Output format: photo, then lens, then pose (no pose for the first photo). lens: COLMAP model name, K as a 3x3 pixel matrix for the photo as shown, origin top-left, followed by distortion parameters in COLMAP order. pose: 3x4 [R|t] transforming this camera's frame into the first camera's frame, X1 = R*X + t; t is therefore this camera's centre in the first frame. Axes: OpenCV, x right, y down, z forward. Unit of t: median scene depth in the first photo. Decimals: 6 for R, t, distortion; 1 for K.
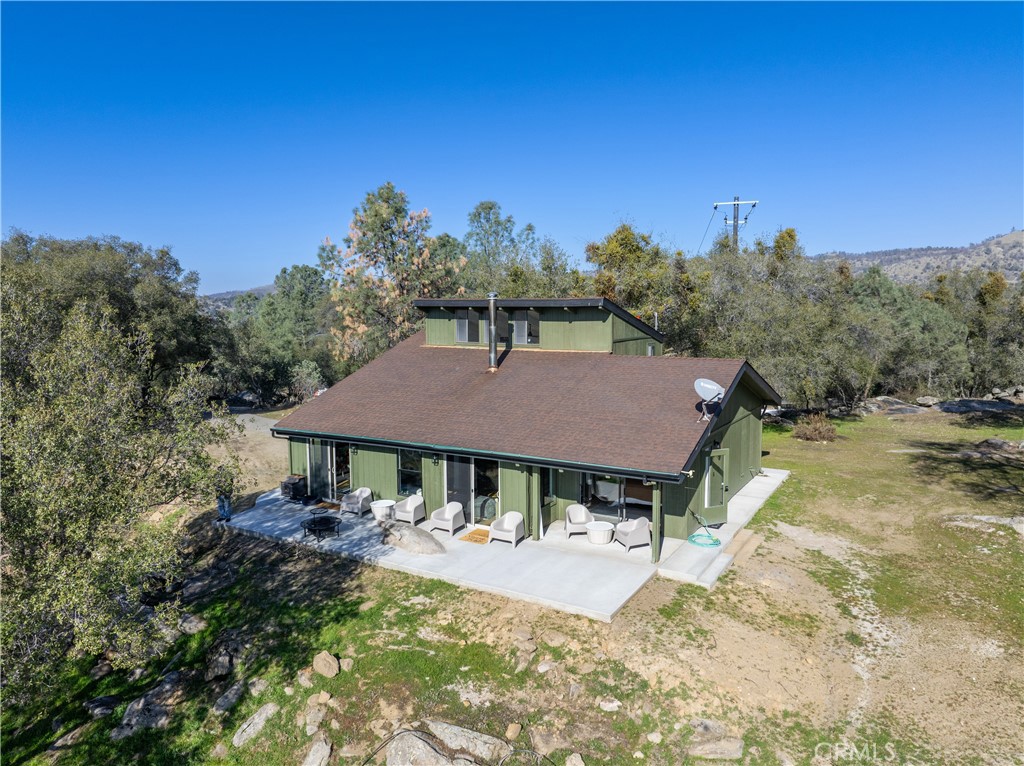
lens RADIAL K [[727.2, 0, 514.1], [0, 727.2, 381.9], [0, 0, 1]] dist [-0.028516, -0.021364]
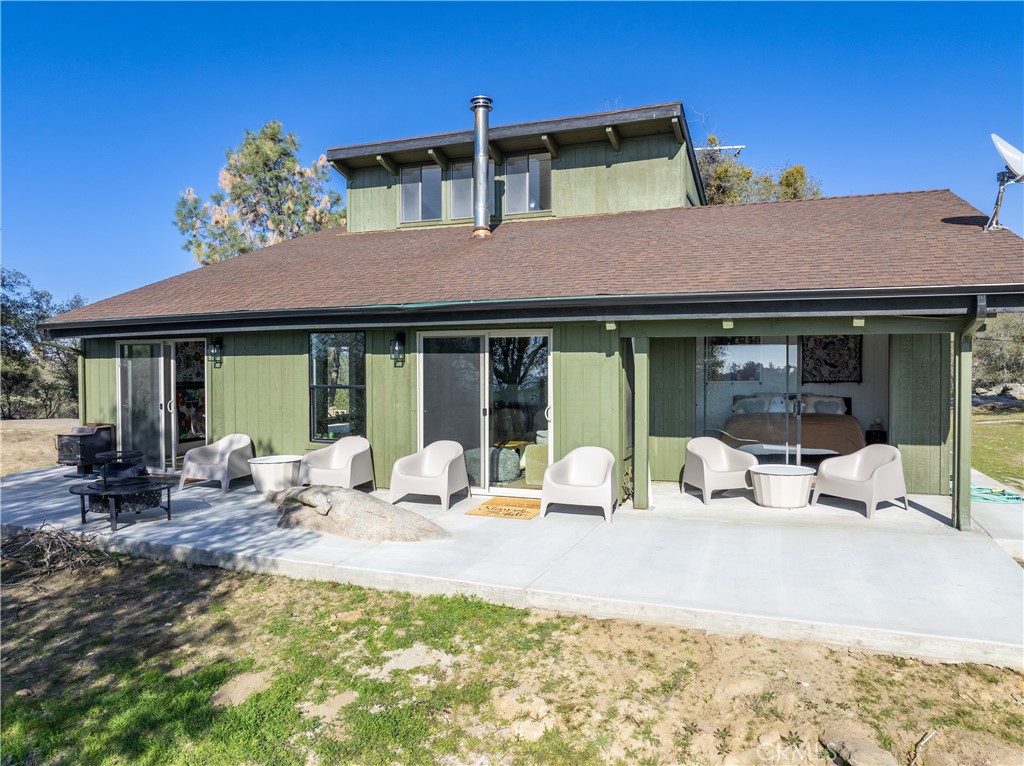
lens RADIAL K [[727.2, 0, 507.4], [0, 727.2, 379.8], [0, 0, 1]] dist [-0.028516, -0.021364]
pose [[0.987856, -0.002258, 0.155358, -0.115421], [0.015751, 0.996199, -0.085676, 0.170531], [-0.154574, 0.087082, 0.984136, 0.552693]]
